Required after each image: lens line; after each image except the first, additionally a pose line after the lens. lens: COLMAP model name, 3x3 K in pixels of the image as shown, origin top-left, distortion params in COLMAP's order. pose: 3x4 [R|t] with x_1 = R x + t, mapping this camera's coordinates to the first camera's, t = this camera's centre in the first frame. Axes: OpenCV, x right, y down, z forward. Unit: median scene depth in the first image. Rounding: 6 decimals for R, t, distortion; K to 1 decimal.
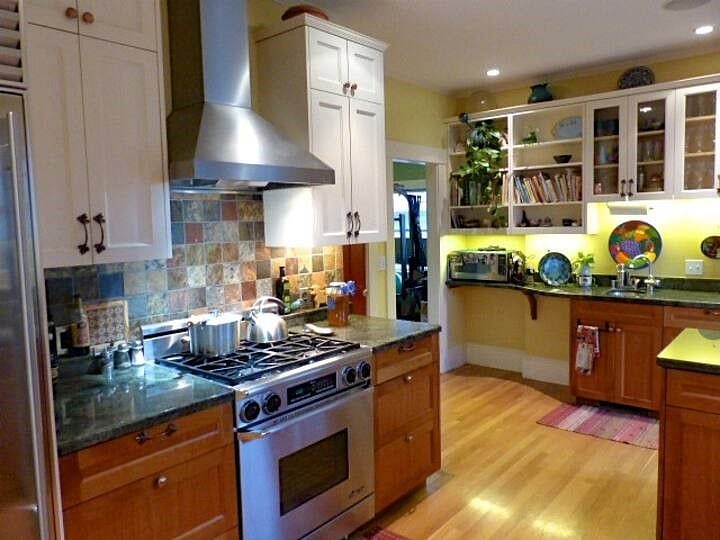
lens RADIAL K [[551.8, 0, 362.0], [0, 551.8, 270.7], [0, 0, 1]] dist [0.001720, -0.002126]
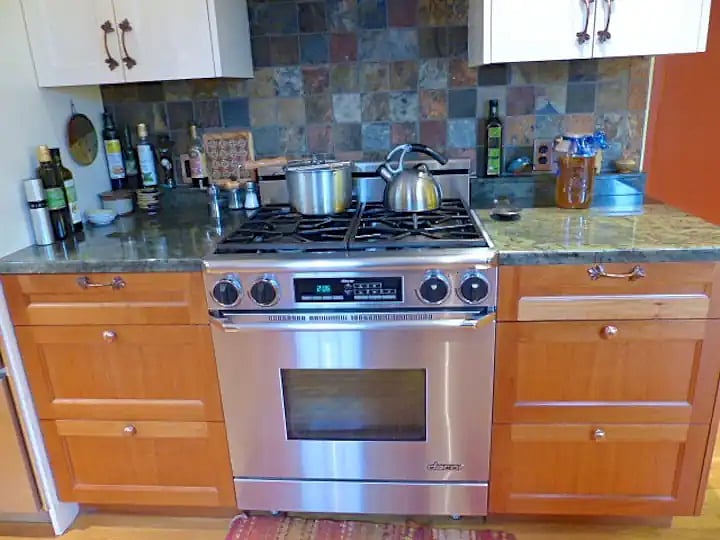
lens RADIAL K [[551.8, 0, 360.2], [0, 551.8, 264.1], [0, 0, 1]] dist [0.001720, -0.002126]
pose [[0.573535, 0.251087, -0.779752, 0.359710], [-0.042909, 0.959769, 0.277493, 0.004860], [0.818056, -0.125694, 0.561235, 0.571722]]
